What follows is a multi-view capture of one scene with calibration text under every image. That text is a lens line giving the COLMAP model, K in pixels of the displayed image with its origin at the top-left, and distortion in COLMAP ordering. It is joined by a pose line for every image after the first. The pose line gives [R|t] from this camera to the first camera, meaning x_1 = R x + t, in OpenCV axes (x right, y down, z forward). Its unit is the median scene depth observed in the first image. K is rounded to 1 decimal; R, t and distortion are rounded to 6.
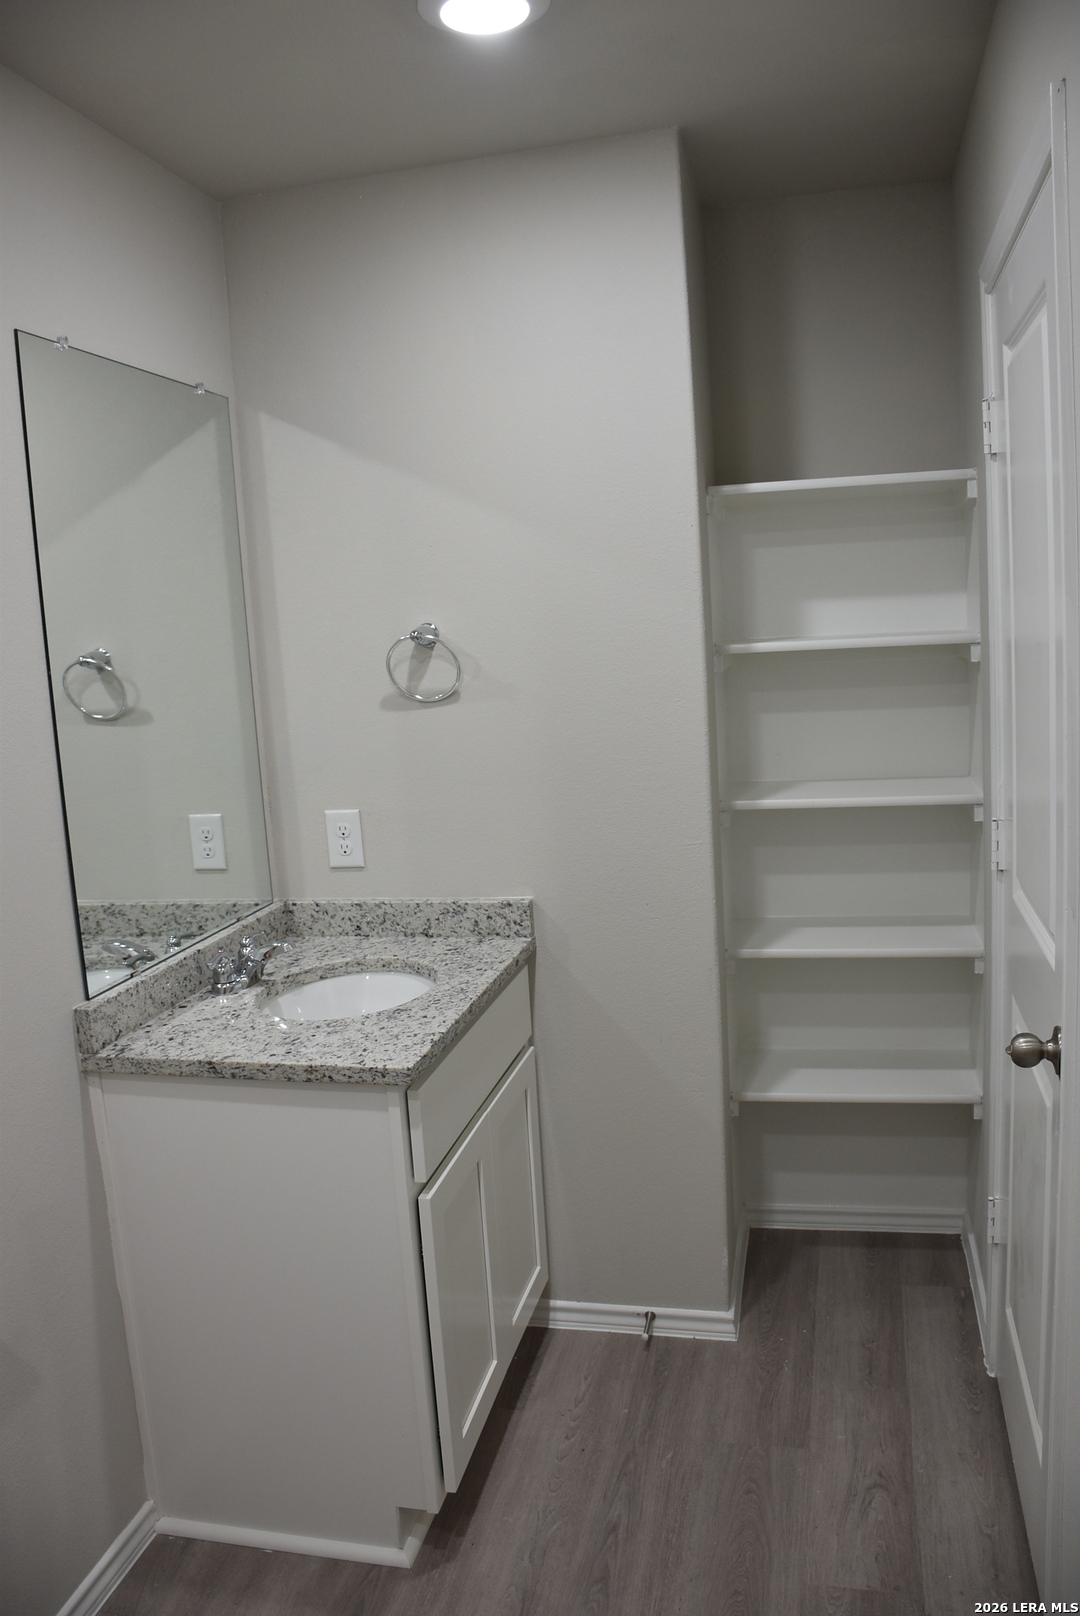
lens RADIAL K [[1263.6, 0, 542.3], [0, 1263.6, 803.9], [0, 0, 1]] dist [-0.149836, 0.100992]
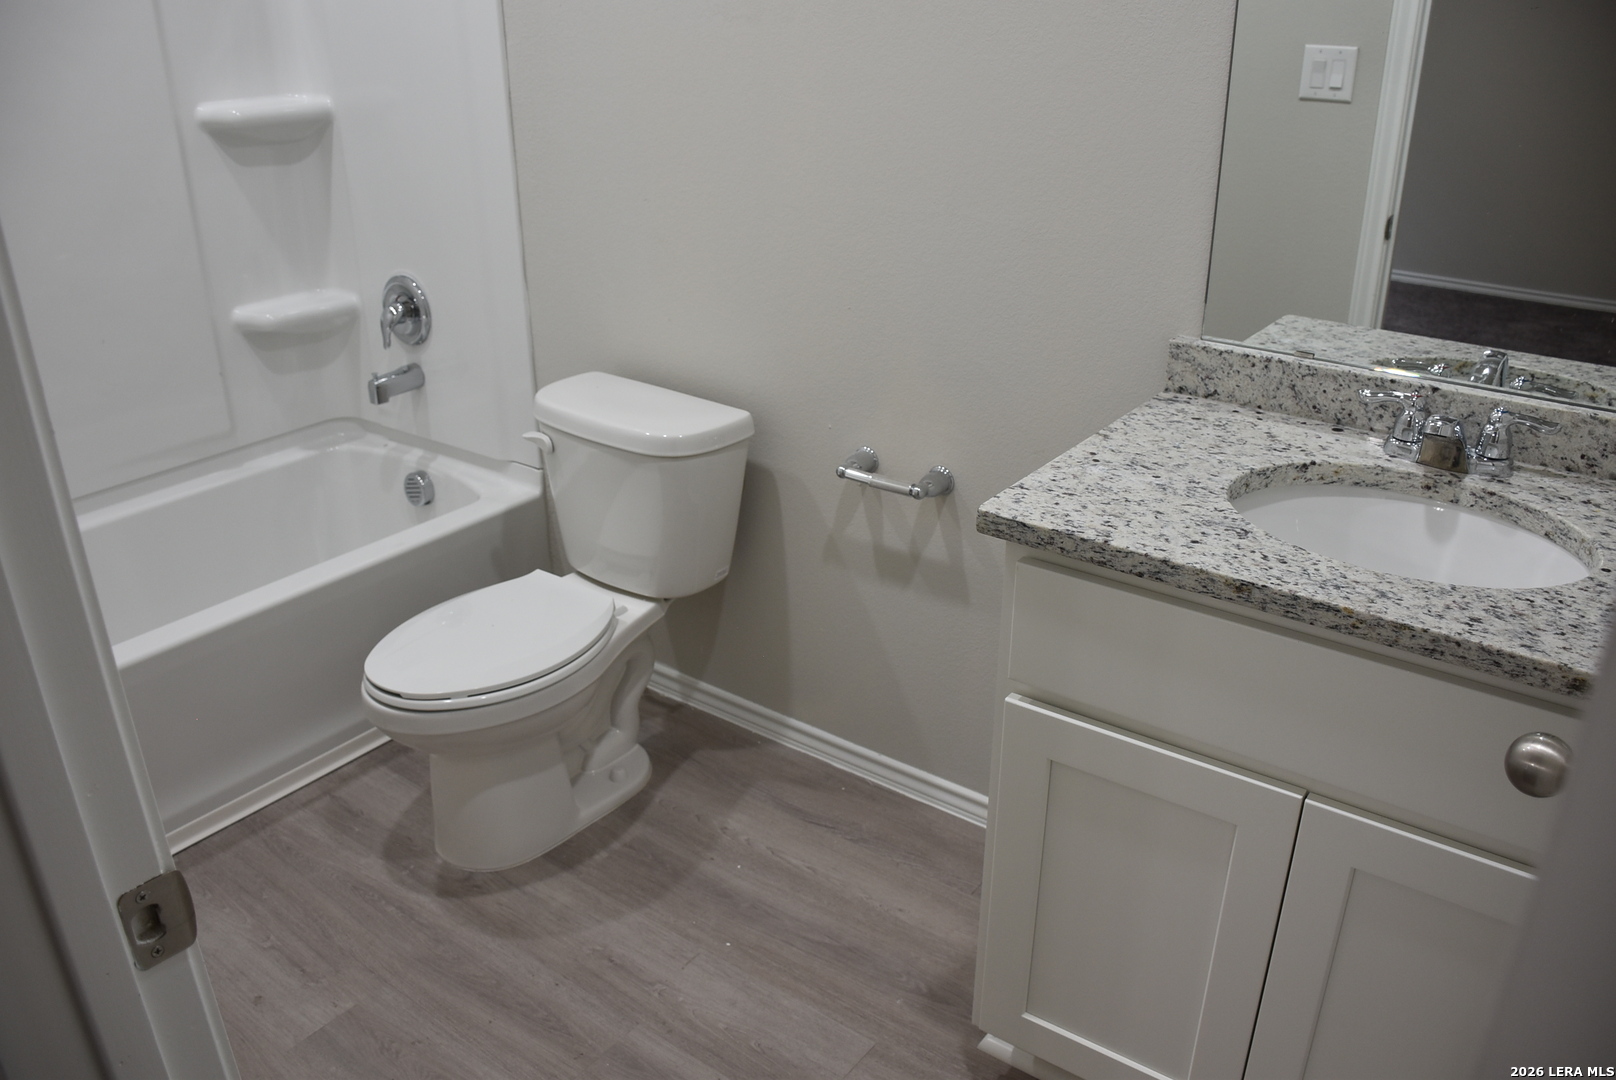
lens RADIAL K [[1263.6, 0, 818.2], [0, 1263.6, 560.6], [0, 0, 1]] dist [-0.149836, 0.100992]
pose [[-0.399663, 0.441690, -0.803231, 0.493751], [-0.101551, 0.849528, 0.517677, -0.129020], [0.911020, 0.288465, -0.294671, 1.019392]]
